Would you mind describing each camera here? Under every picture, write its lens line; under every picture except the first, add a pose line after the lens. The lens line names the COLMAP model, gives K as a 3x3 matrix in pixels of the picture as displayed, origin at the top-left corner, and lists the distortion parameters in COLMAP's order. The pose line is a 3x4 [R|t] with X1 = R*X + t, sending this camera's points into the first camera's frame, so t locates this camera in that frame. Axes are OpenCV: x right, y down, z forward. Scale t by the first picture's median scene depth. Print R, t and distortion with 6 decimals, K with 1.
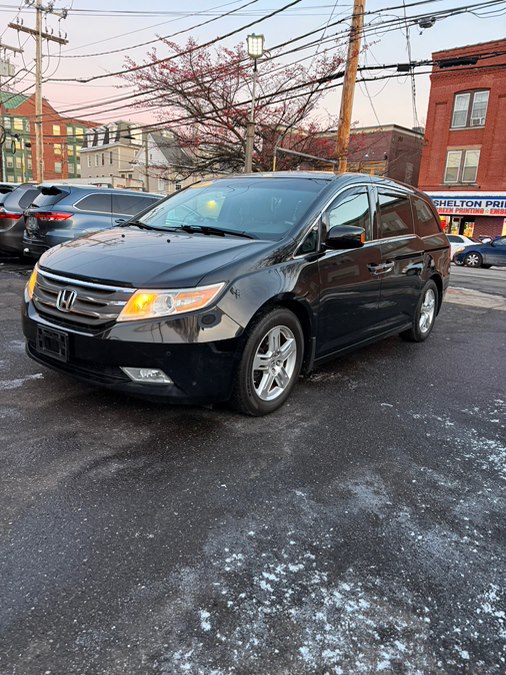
lens RADIAL K [[512.0, 0, 236.0], [0, 512.0, 337.9], [0, 0, 1]] dist [-0.003978, -0.008014]
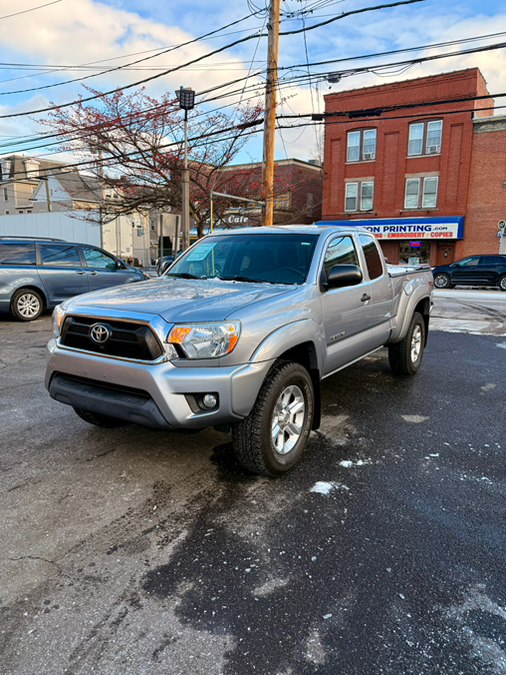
lens RADIAL K [[512.5, 0, 253.0], [0, 512.5, 337.5], [0, 0, 1]] dist [0.004609, -0.007014]
pose [[0.974568, -0.085630, 0.207087, -0.068718], [0.096320, 0.994460, -0.042085, -0.014684], [-0.202336, 0.060962, 0.977417, -0.030971]]
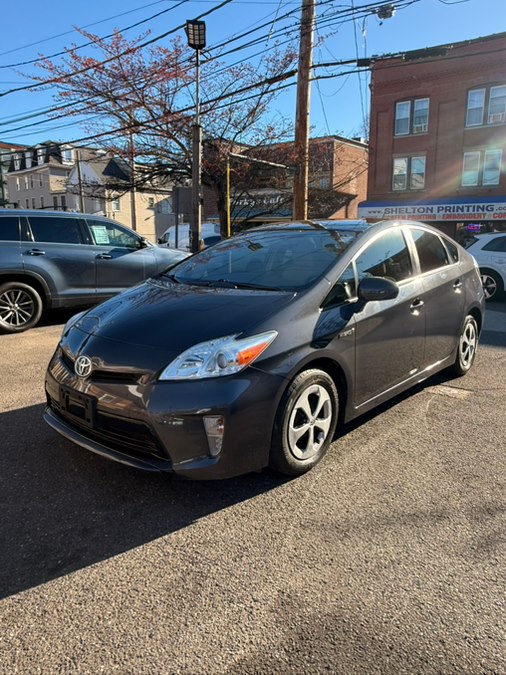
lens RADIAL K [[516.8, 0, 253.3], [0, 516.8, 320.4], [0, 0, 1]] dist [-0.005355, -0.000494]
pose [[0.988658, -0.072485, 0.131533, -0.011584], [0.080743, 0.995013, -0.058569, -0.037302], [-0.126632, 0.068525, 0.989580, 0.139004]]
